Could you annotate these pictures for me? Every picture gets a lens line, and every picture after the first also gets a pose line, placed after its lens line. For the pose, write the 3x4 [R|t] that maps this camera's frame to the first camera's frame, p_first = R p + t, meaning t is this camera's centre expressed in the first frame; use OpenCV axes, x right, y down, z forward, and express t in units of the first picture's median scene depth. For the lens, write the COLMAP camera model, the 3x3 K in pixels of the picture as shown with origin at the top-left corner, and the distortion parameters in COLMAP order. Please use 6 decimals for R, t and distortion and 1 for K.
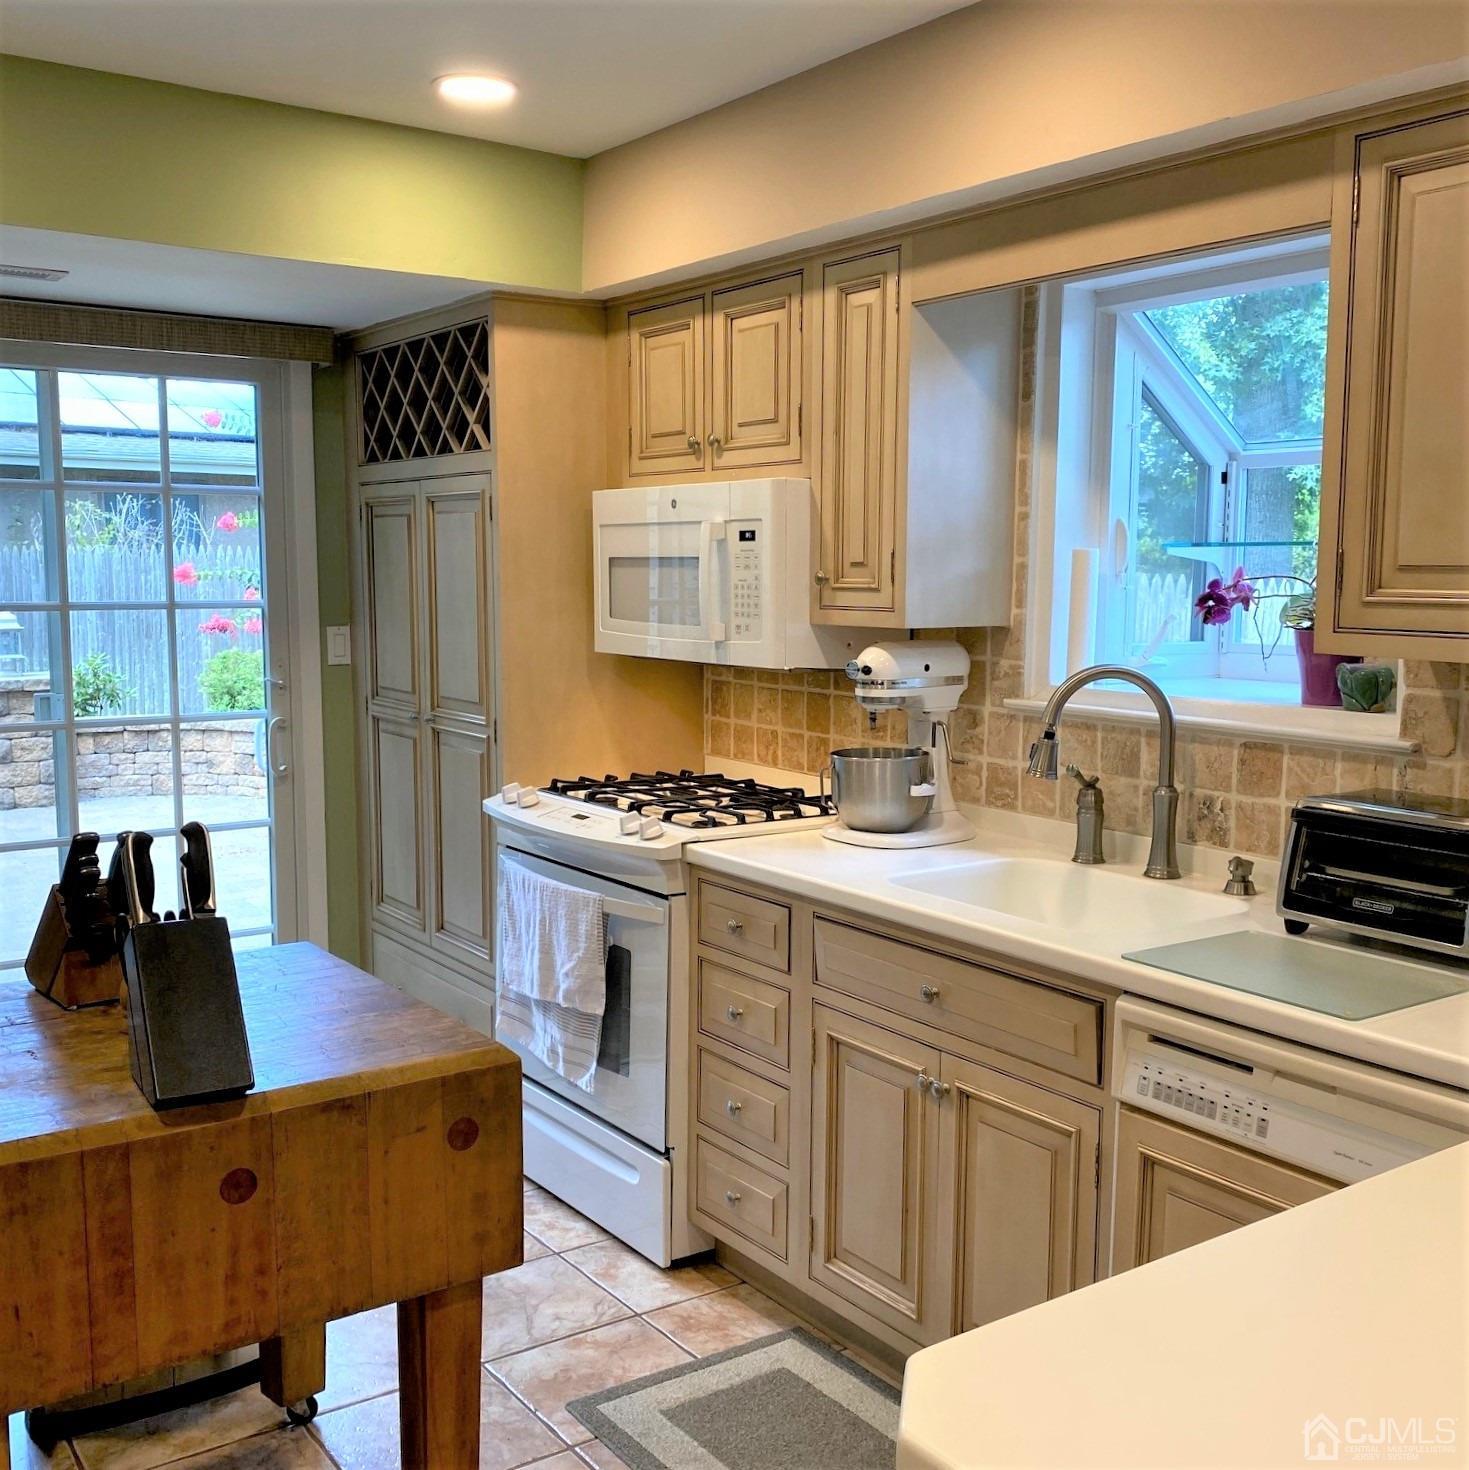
lens RADIAL K [[1541.2, 0, 758.3], [0, 1541.2, 748.9], [0, 0, 1]] dist [0.179538, -0.519622]
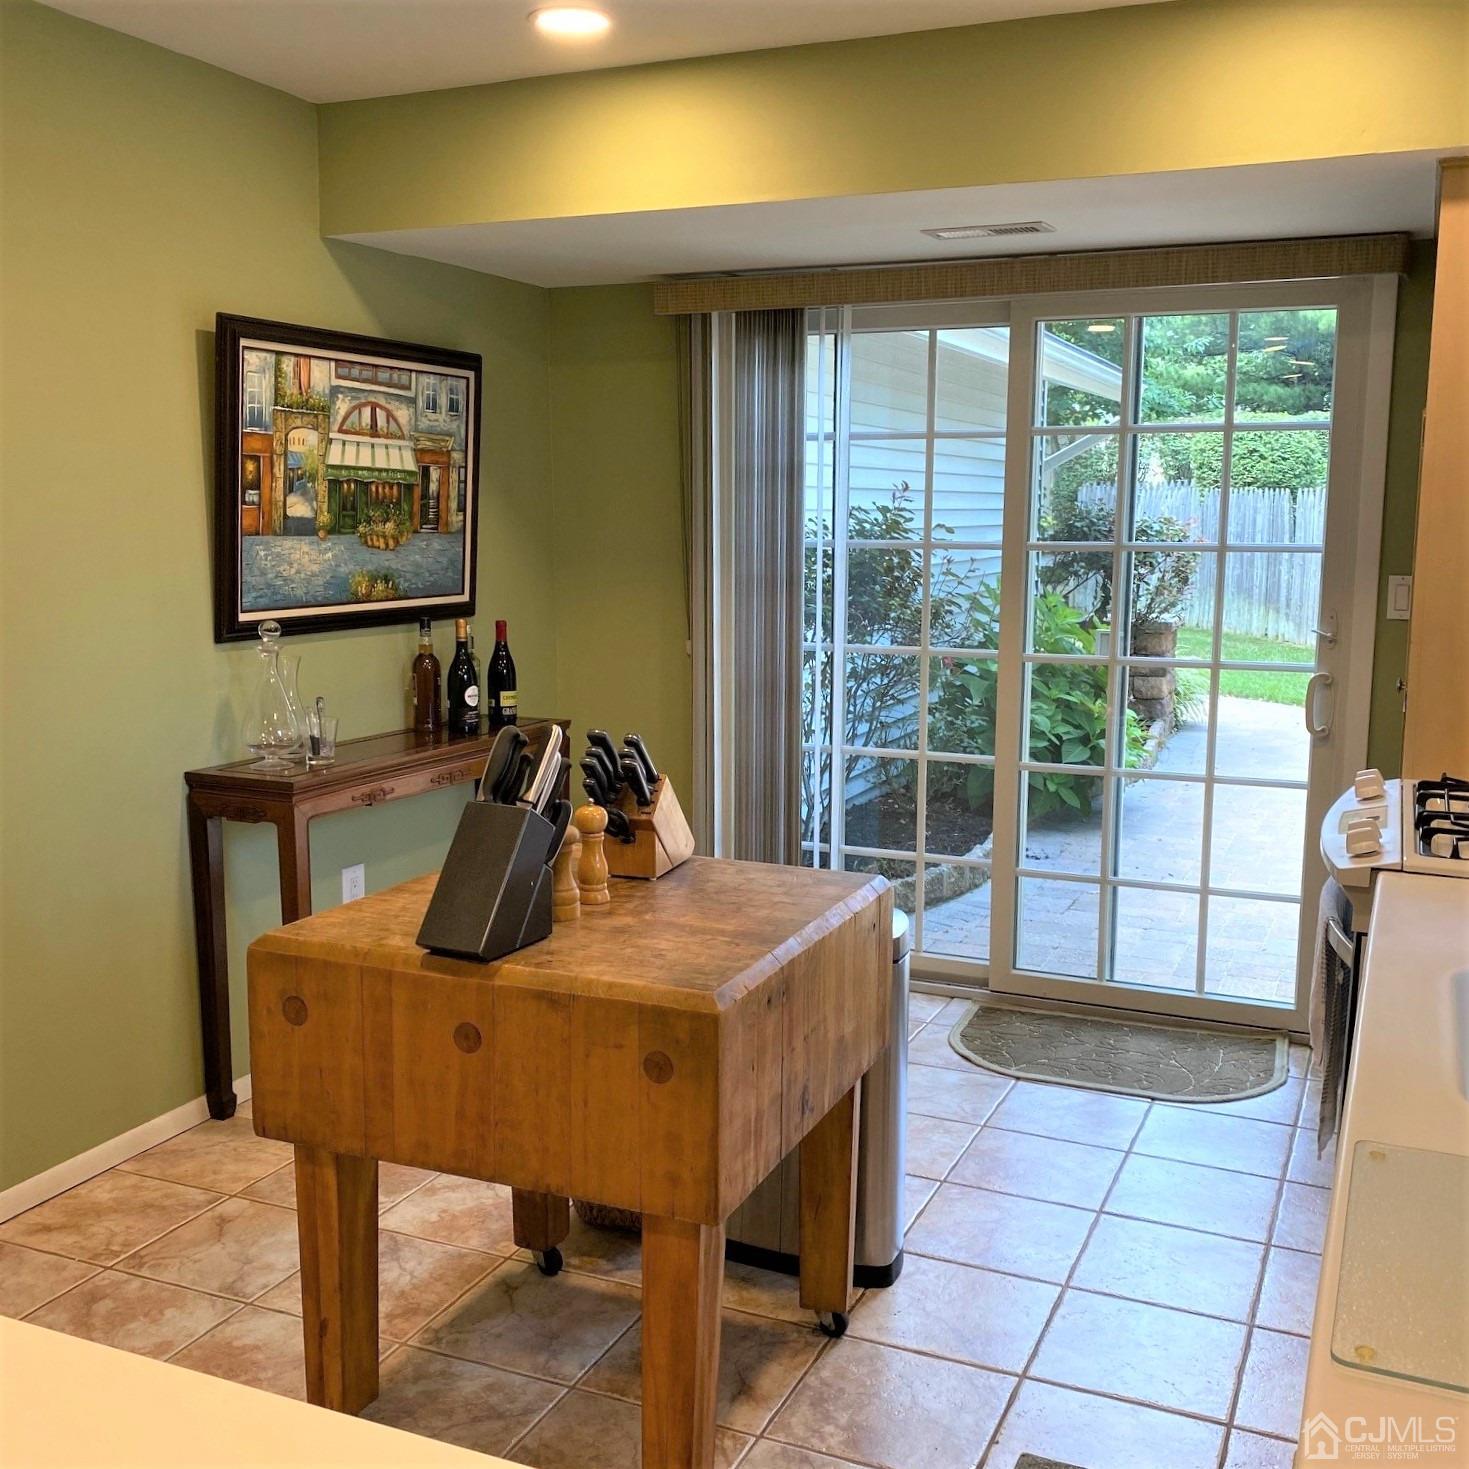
lens RADIAL K [[1540.1, 0, 759.3], [0, 1540.1, 734.0], [0, 0, 1]] dist [0.179538, -0.519622]
pose [[0.512290, 0.123876, -0.849832, 0.424456], [-0.104493, 0.991181, 0.081490, -0.034344], [0.852432, 0.047055, 0.520716, 0.335036]]
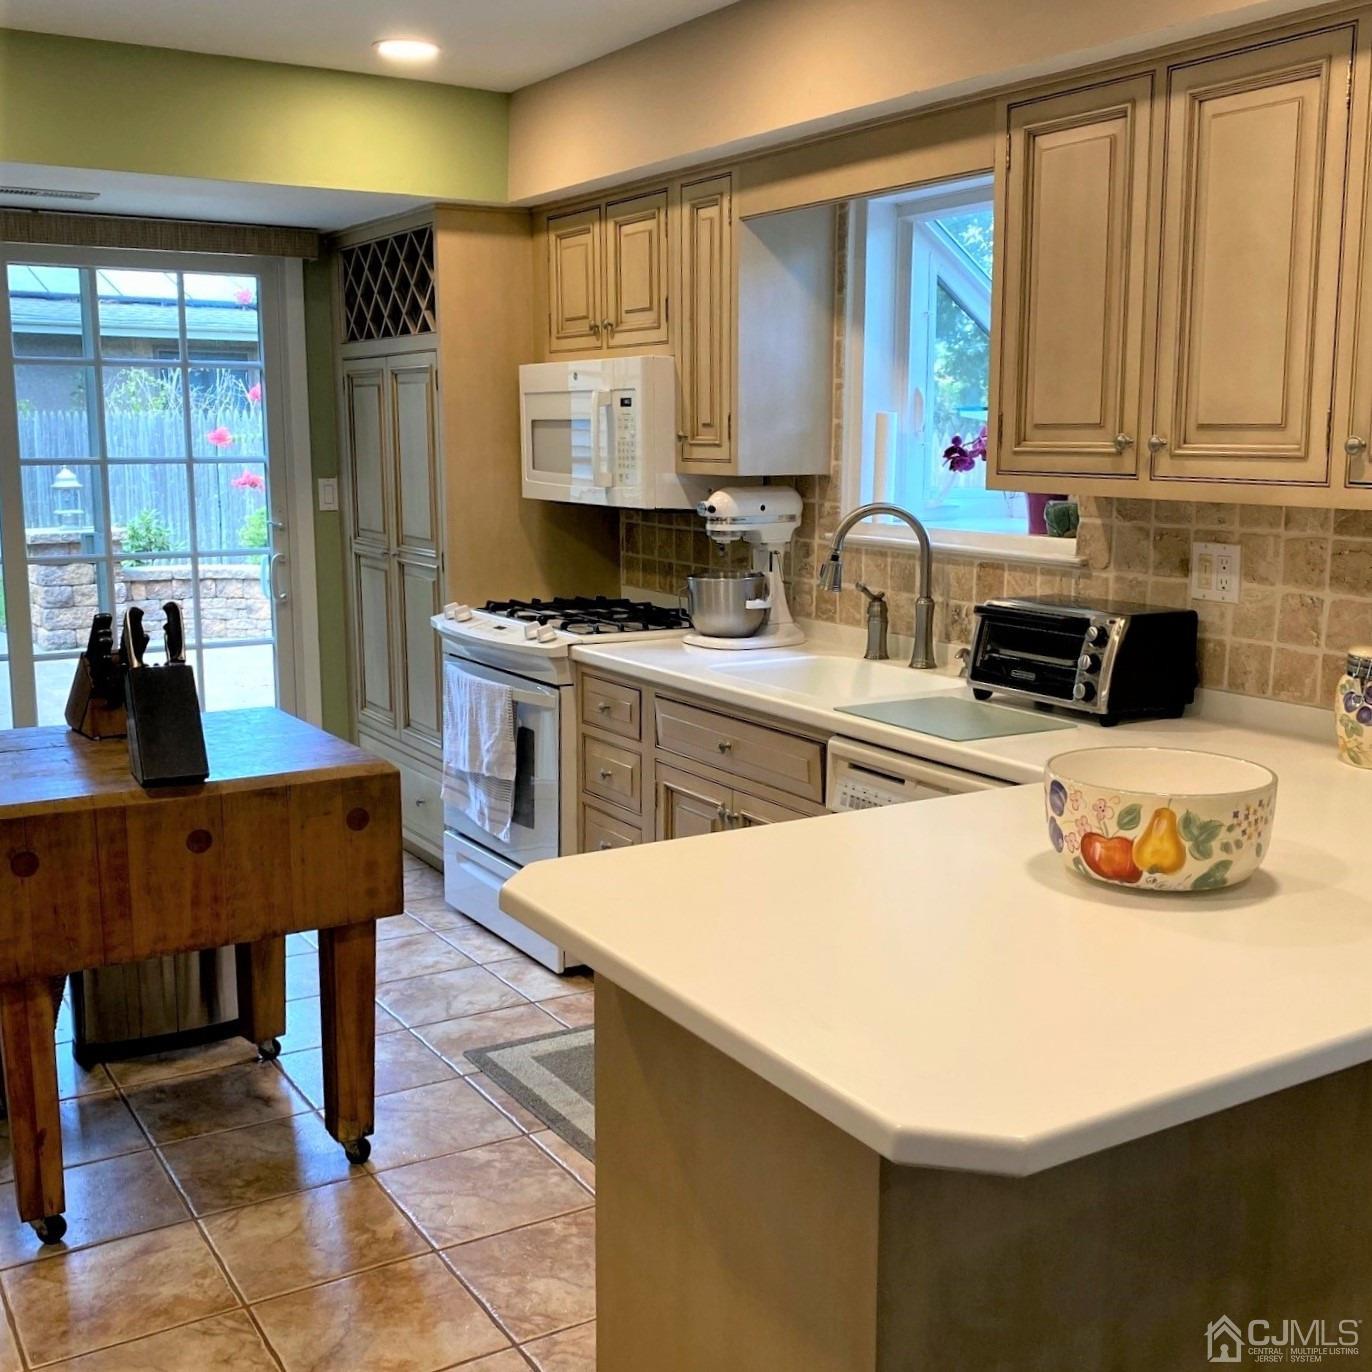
lens RADIAL K [[1548.5, 0, 712.3], [0, 1548.5, 680.5], [0, 0, 1]] dist [0.198791, -0.645517]
pose [[0.997909, 0.007435, -0.064204, 0.148630], [-0.004716, 0.999090, 0.042393, 0.034484], [0.064461, -0.042002, 0.997036, -0.271545]]
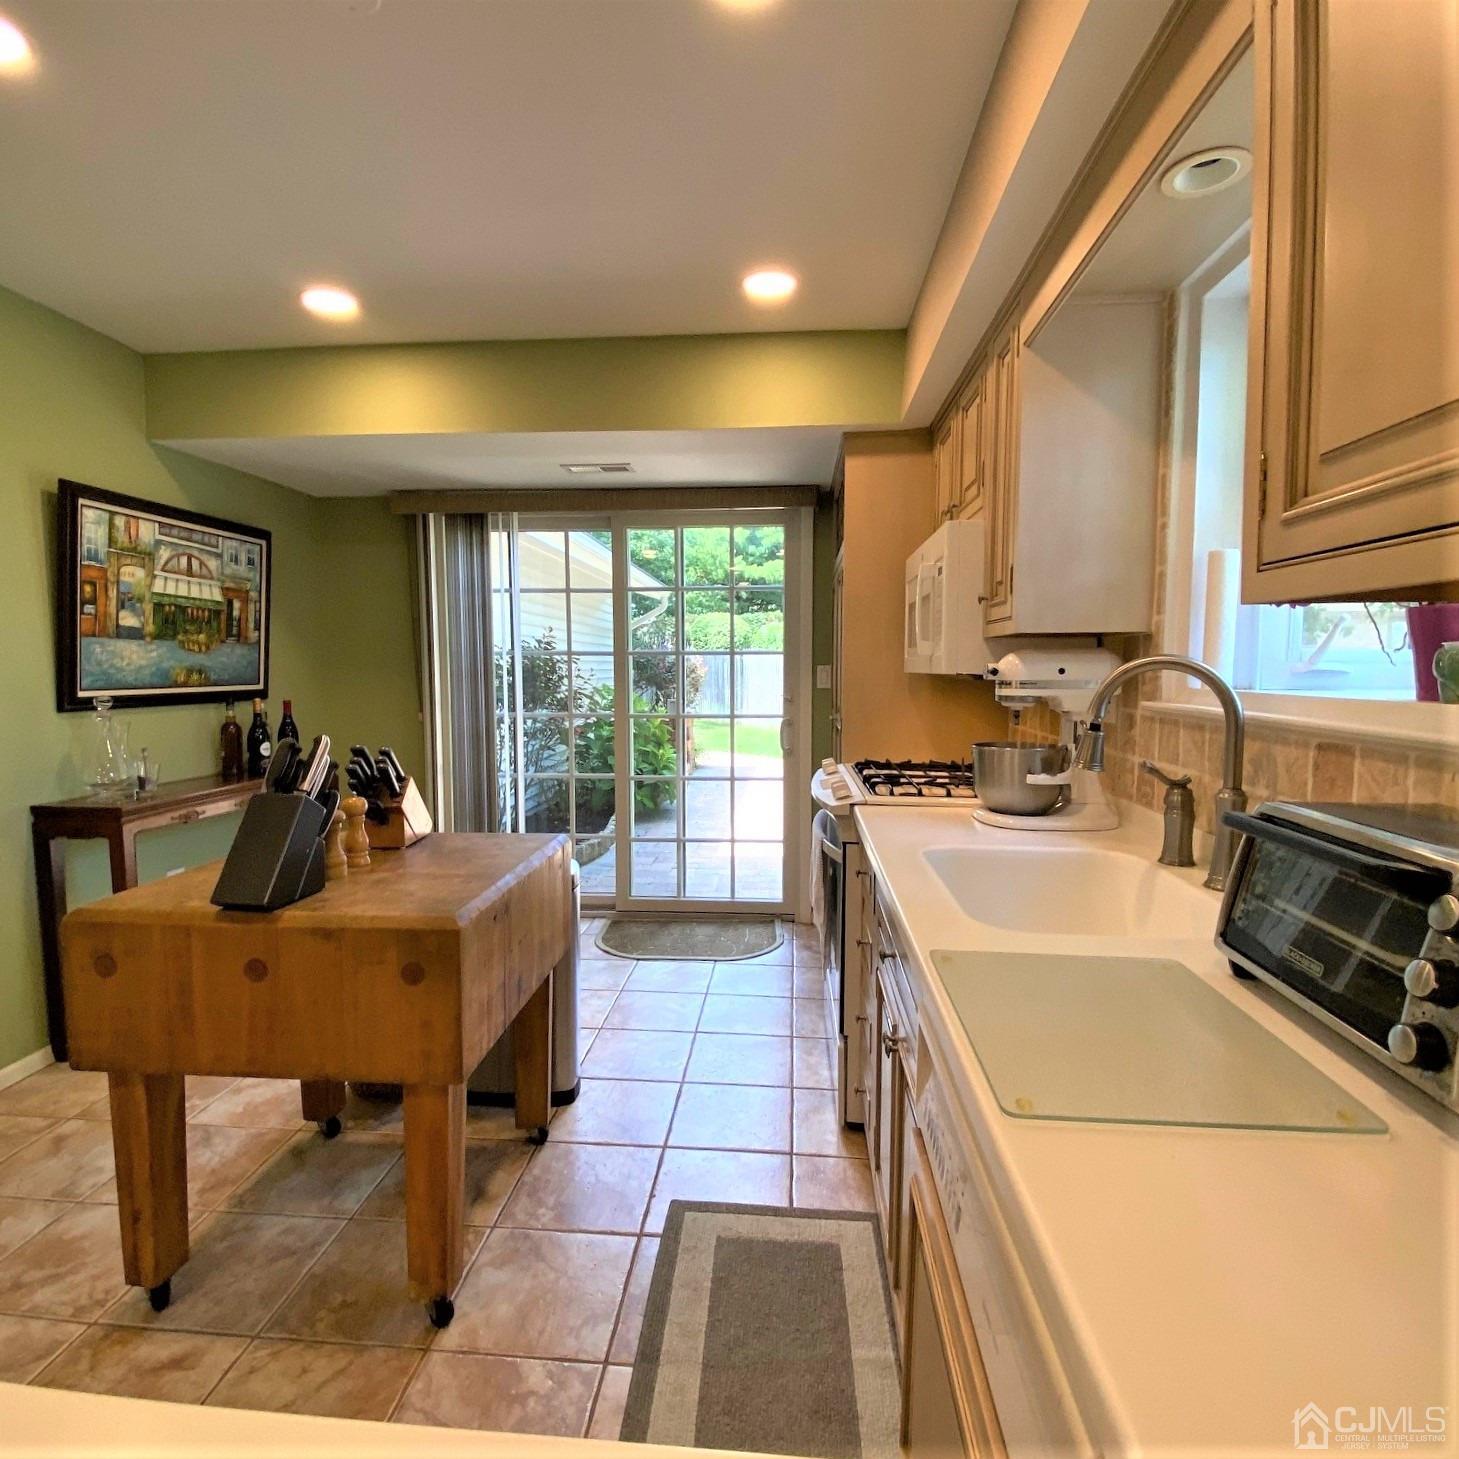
lens RADIAL K [[814.3, 0, 729.8], [0, 814.3, 722.8], [0, 0, 1]] dist [0.032365, -0.033414]
pose [[0.759760, 0.037389, -0.649128, 0.307753], [-0.069895, 0.997257, -0.024367, 0.015473], [0.646436, 0.063884, 0.760289, 0.393821]]
